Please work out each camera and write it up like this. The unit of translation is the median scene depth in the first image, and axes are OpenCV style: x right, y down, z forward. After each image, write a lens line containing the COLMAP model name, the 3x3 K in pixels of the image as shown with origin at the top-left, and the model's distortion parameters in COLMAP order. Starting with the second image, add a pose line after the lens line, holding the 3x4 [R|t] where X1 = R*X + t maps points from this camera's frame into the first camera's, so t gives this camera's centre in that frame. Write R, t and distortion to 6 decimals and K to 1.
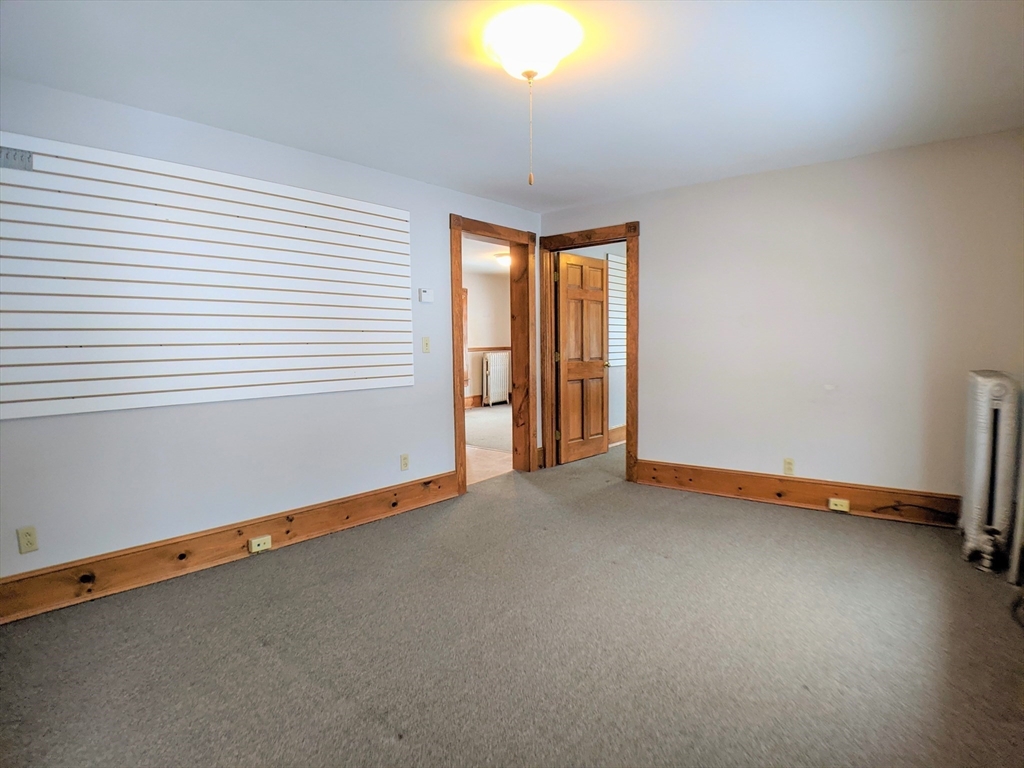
lens RADIAL K [[554.9, 0, 500.7], [0, 554.9, 387.1], [0, 0, 1]] dist [-0.078028, 0.000940]
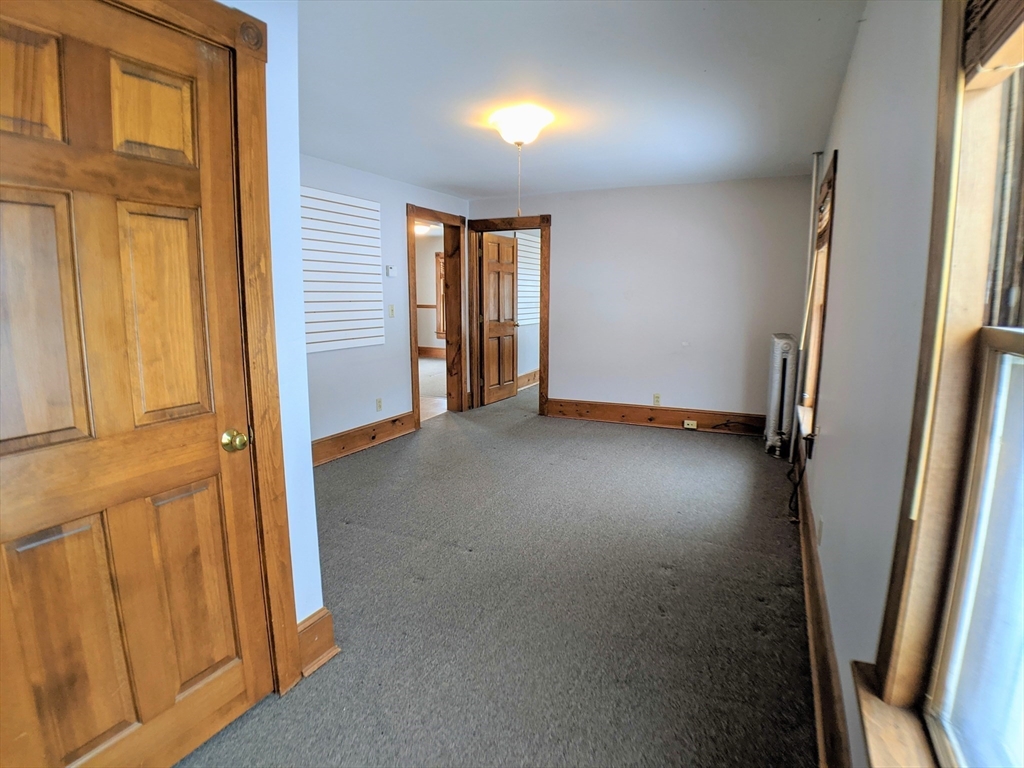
lens RADIAL K [[554.9, 0, 500.7], [0, 554.9, 387.1], [0, 0, 1]] dist [-0.078028, 0.000940]
pose [[0.971077, -0.025097, 0.237443, -0.174261], [0.004575, 0.996234, 0.086587, -0.010784], [-0.238721, -0.082996, 0.967535, -0.248153]]
